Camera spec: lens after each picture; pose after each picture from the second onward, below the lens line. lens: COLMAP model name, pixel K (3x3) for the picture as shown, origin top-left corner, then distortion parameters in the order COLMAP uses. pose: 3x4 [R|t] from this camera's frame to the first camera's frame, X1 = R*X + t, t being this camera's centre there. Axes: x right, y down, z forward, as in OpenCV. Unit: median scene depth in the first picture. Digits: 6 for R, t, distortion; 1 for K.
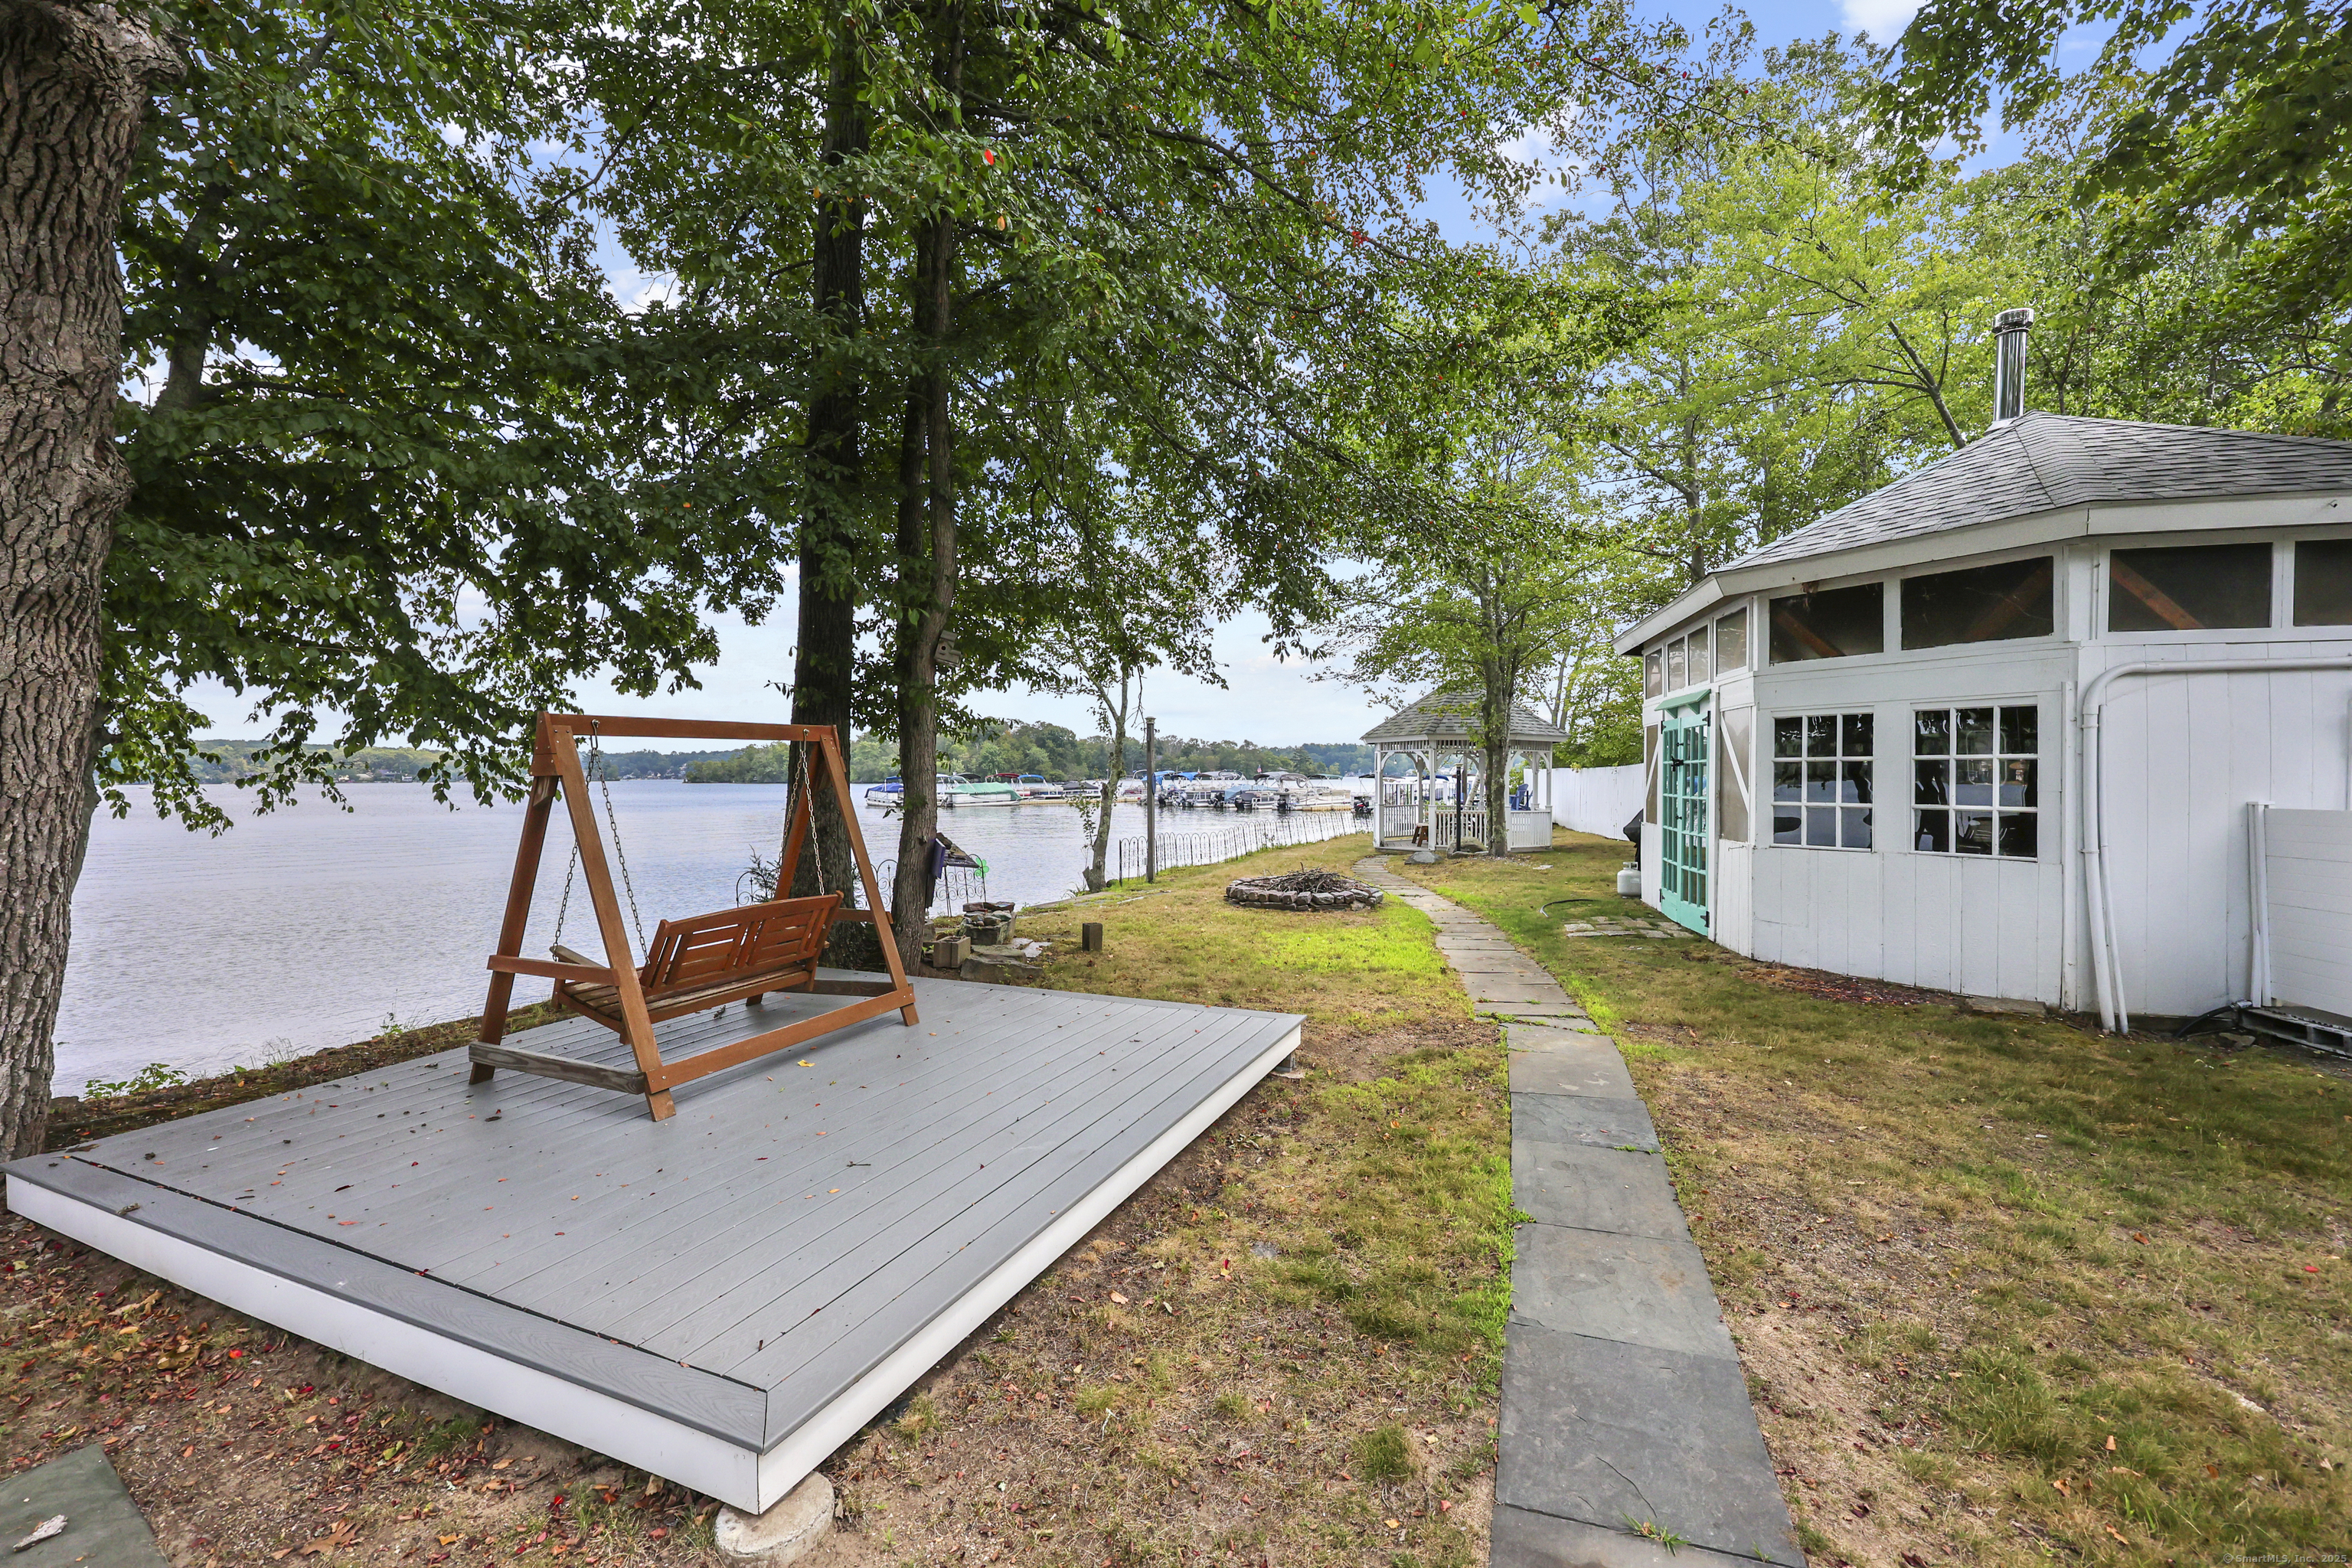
lens RADIAL K [[941.5, 0, 1184.9], [0, 941.5, 772.3], [0, 0, 1]] dist [0.003850, -0.000202]
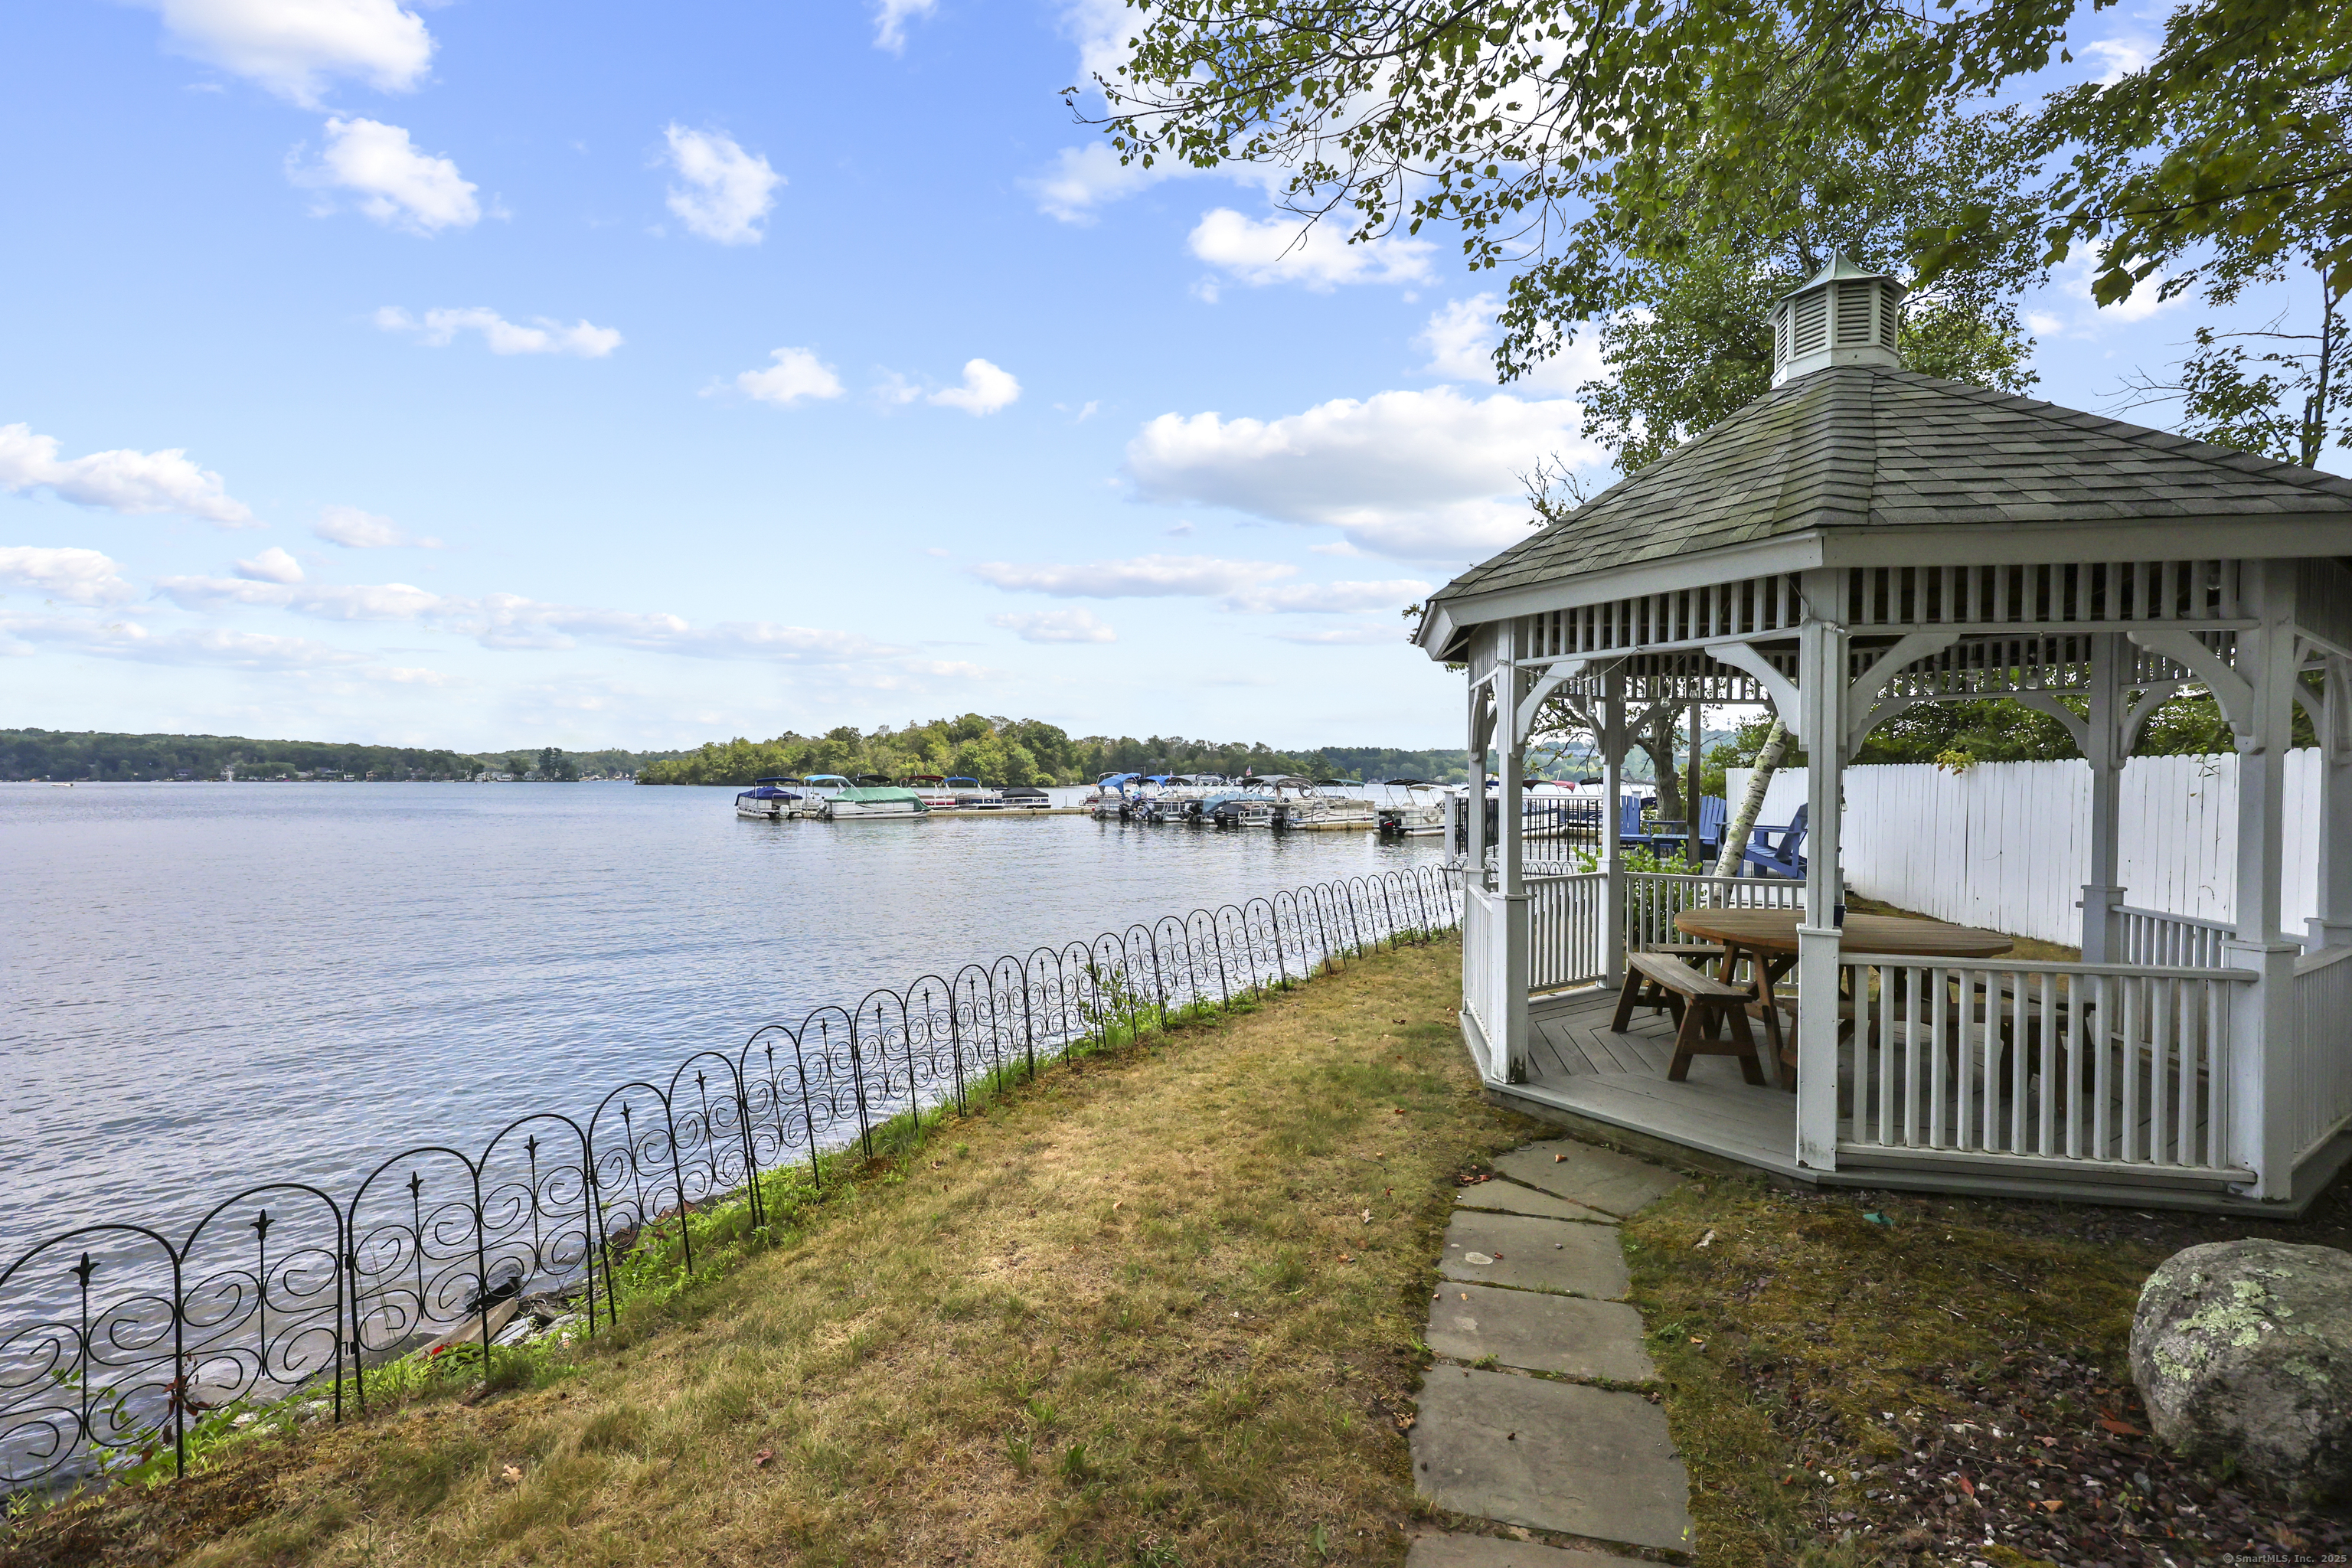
lens RADIAL K [[1025.6, 0, 1193.5], [0, 1025.6, 782.5], [0, 0, 1]] dist [-0.011651, -0.000064]
pose [[0.999965, 0.008170, 0.001765, 0.123527], [-0.008179, 0.999954, 0.005082, 0.005774], [-0.001723, -0.005096, 0.999986, 0.743206]]
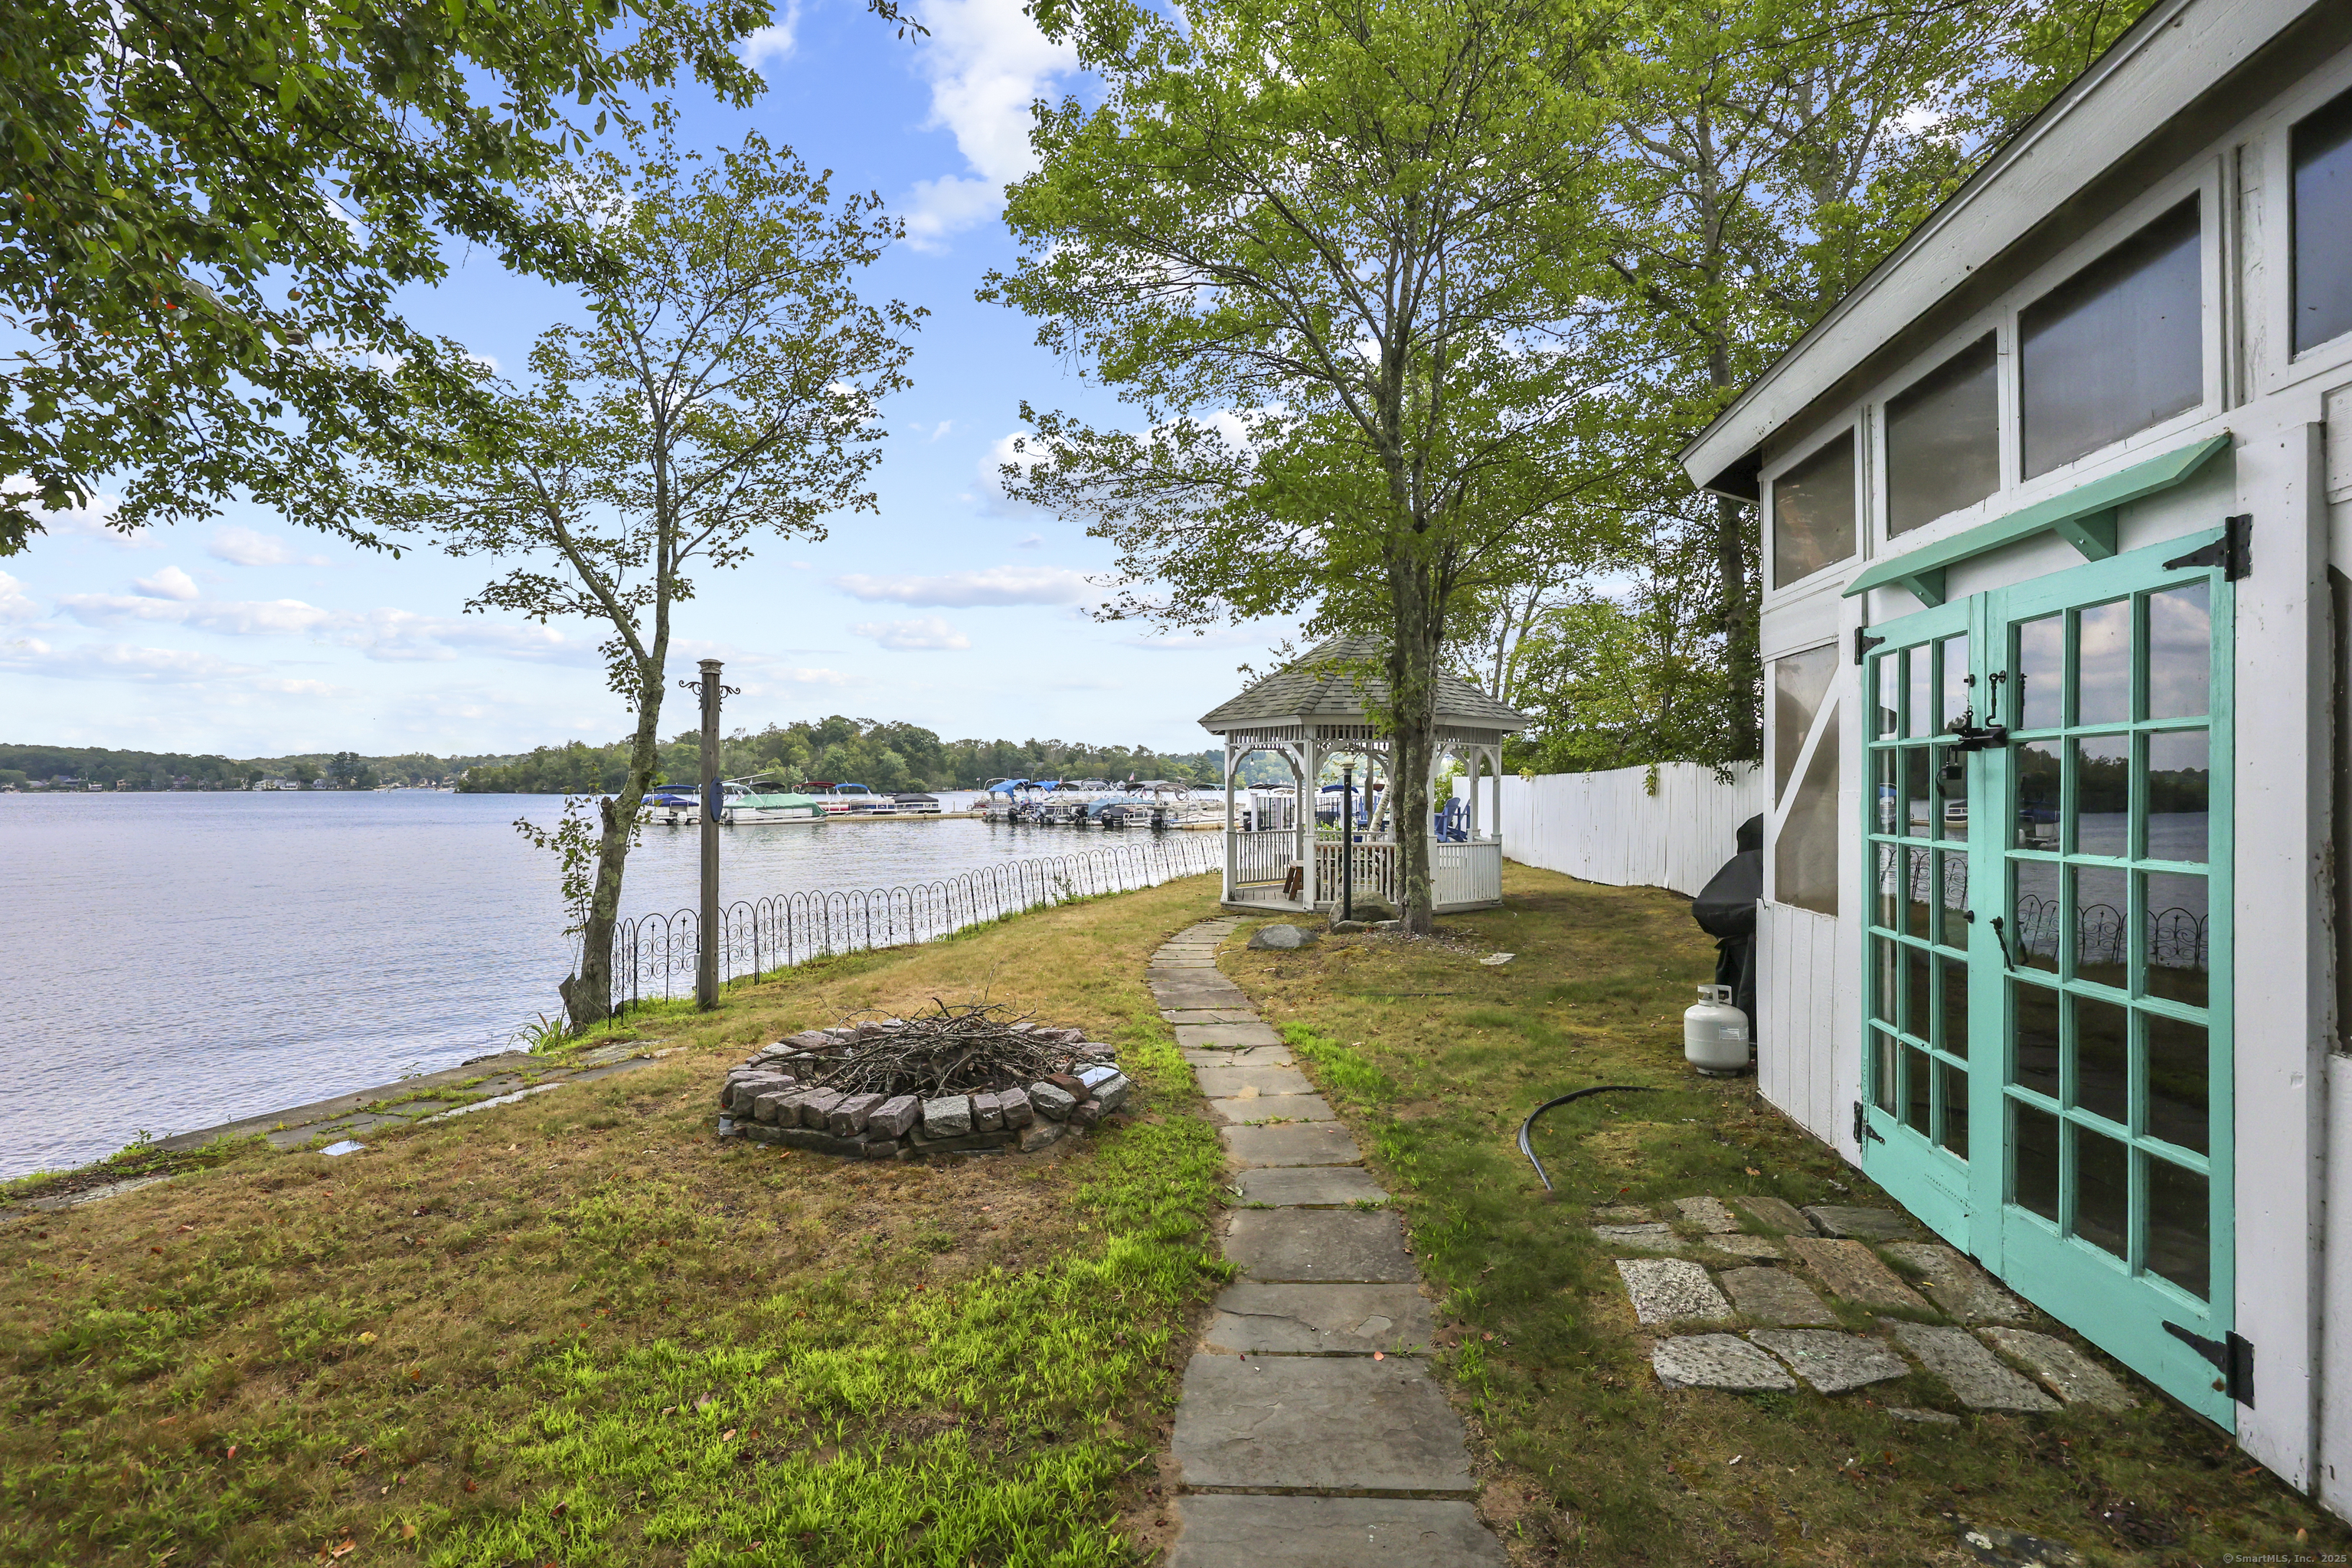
lens RADIAL K [[1072.4, 0, 1182.9], [0, 1072.4, 783.3], [0, 0, 1]] dist [-0.002595, -0.001040]
pose [[0.994545, 0.002801, 0.104269, 0.098040], [-0.002936, 0.999995, 0.001139, 0.001838], [-0.104265, -0.001438, 0.994549, 0.291470]]
